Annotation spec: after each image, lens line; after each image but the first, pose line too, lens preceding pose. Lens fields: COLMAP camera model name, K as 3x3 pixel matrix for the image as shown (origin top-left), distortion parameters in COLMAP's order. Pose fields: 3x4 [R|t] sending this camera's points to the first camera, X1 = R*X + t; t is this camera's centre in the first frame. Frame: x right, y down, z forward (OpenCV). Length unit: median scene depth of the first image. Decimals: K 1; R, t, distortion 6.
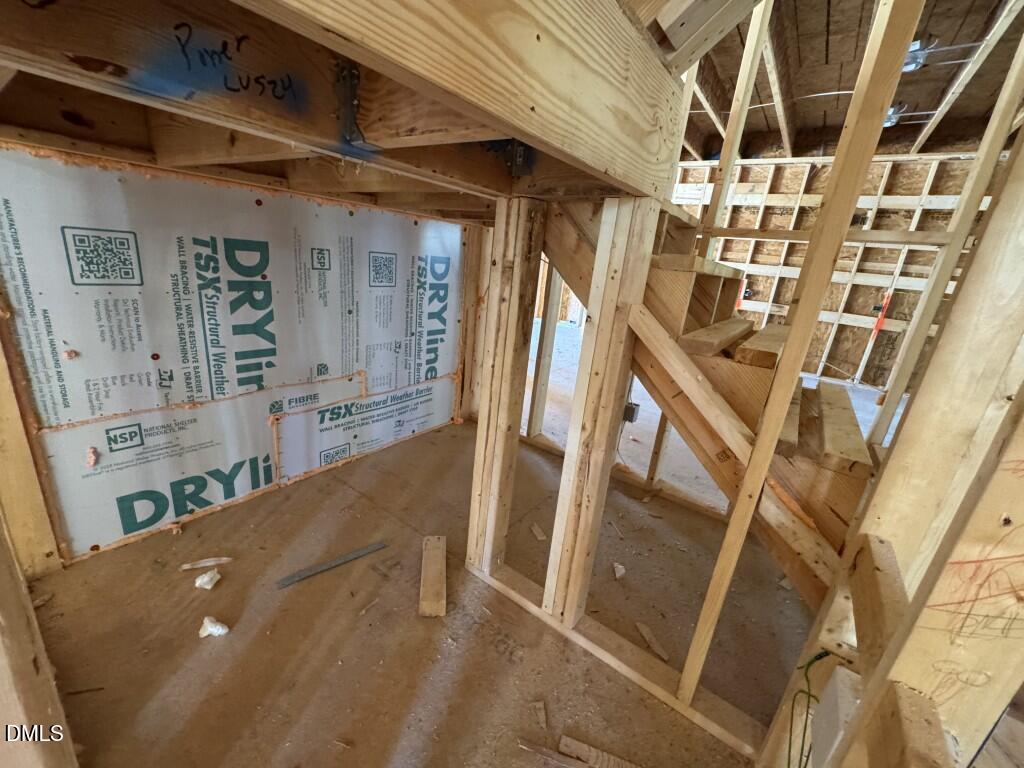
lens RADIAL K [[410.6, 0, 510.1], [0, 410.6, 384.2], [0, 0, 1]] dist [-0.003129, -0.000271]
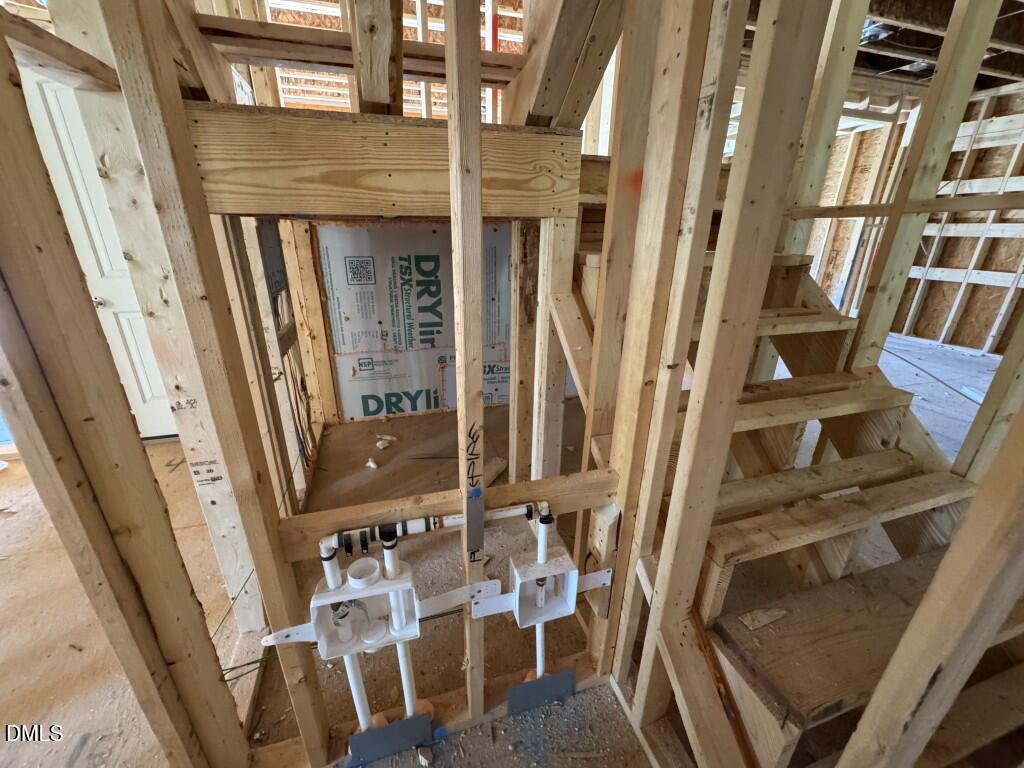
lens RADIAL K [[410.6, 0, 510.1], [0, 410.6, 384.2], [0, 0, 1]] dist [-0.003129, -0.000271]
pose [[0.797661, 0.127271, -0.589524, 0.680604], [-0.112443, 0.991725, 0.061959, 0.025845], [0.592531, 0.016865, 0.805371, -0.132184]]
